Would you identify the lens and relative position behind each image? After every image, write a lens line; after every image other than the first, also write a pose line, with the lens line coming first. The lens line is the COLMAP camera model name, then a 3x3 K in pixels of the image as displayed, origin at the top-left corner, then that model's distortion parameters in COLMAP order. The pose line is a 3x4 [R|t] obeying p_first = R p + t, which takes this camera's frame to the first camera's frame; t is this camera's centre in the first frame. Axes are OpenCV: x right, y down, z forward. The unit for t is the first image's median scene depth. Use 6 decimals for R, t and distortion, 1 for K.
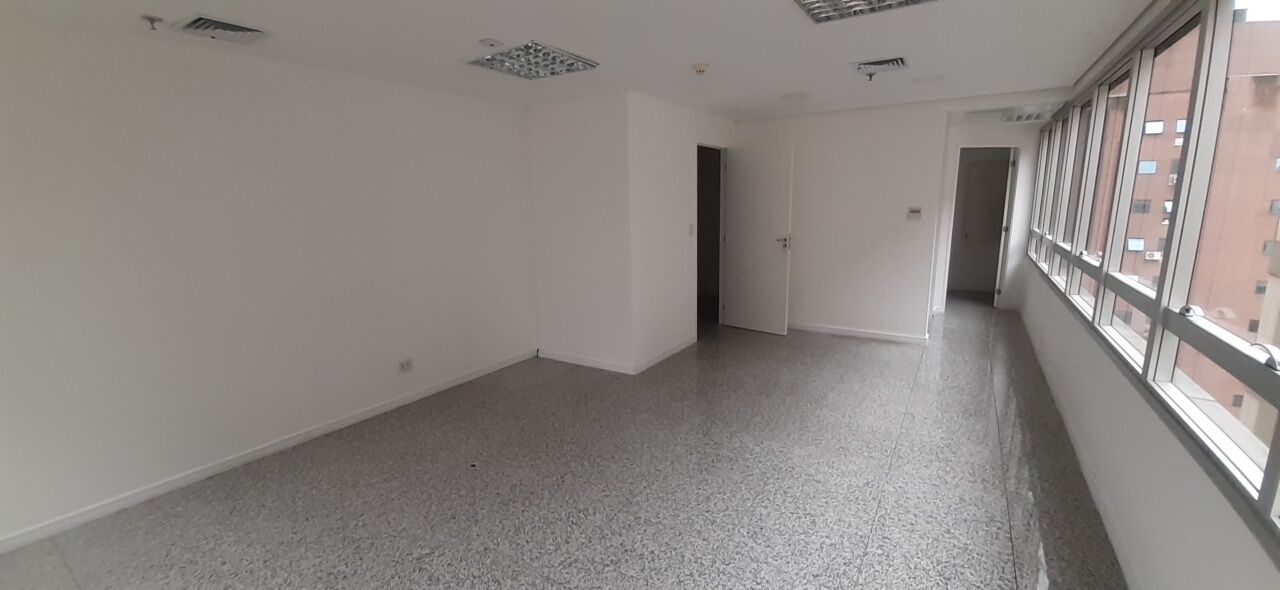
lens RADIAL K [[509.4, 0, 617.1], [0, 509.4, 294.8], [0, 0, 1]] dist [0.003179, -0.011279]
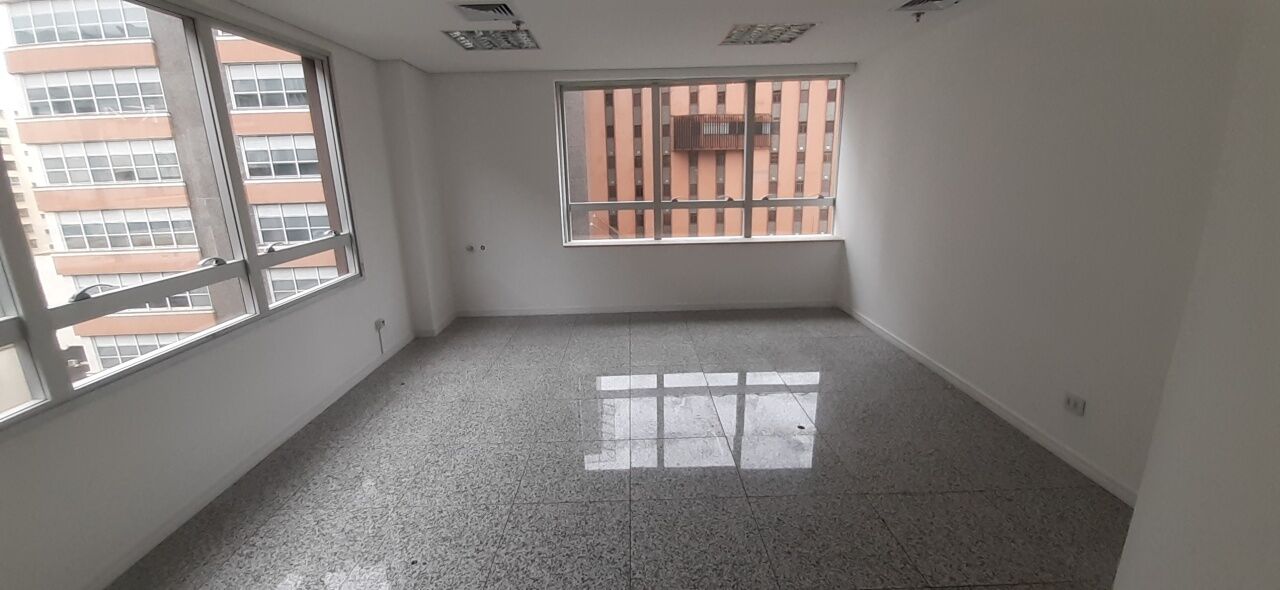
lens RADIAL K [[509.4, 0, 636.8], [0, 509.4, 294.9], [0, 0, 1]] dist [0.003179, -0.011279]
pose [[-0.814699, 0.179821, -0.551298, 0.508091], [-0.067009, 0.915142, 0.397523, -0.288829], [0.575999, 0.360803, -0.733516, 1.568630]]
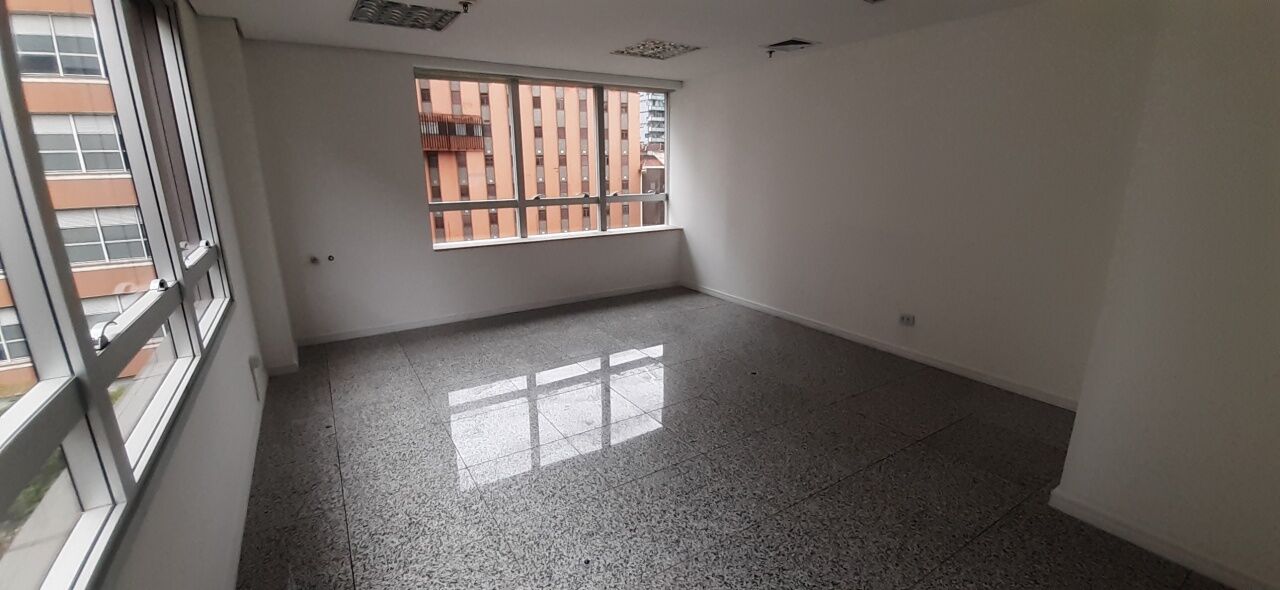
lens RADIAL K [[509.4, 0, 641.2], [0, 509.4, 290.1], [0, 0, 1]] dist [0.003179, -0.011279]
pose [[-0.392545, 0.242768, -0.887114, 0.931238], [-0.154198, 0.933511, 0.323697, -0.222499], [0.906715, 0.263857, -0.329011, 1.199757]]
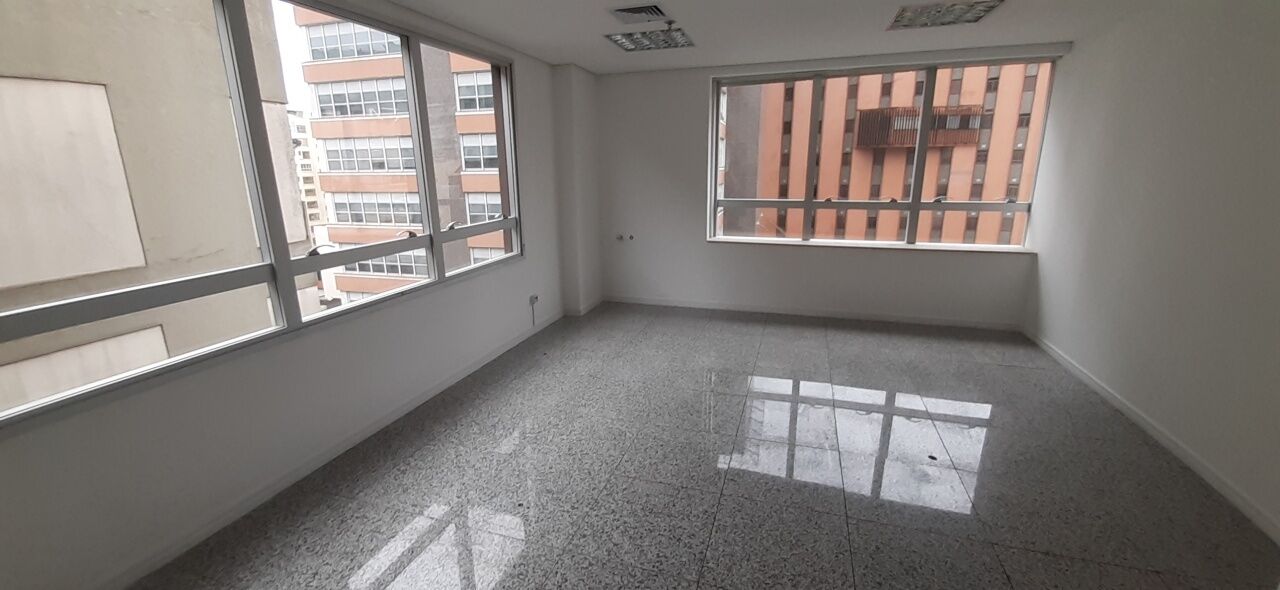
lens RADIAL K [[509.4, 0, 635.0], [0, 509.4, 296.6], [0, 0, 1]] dist [0.003179, -0.011279]
pose [[-0.958246, 0.100824, -0.267579, 0.445640], [-0.021903, 0.907143, 0.420252, -0.292558], [0.285104, 0.408566, -0.867058, 1.625793]]
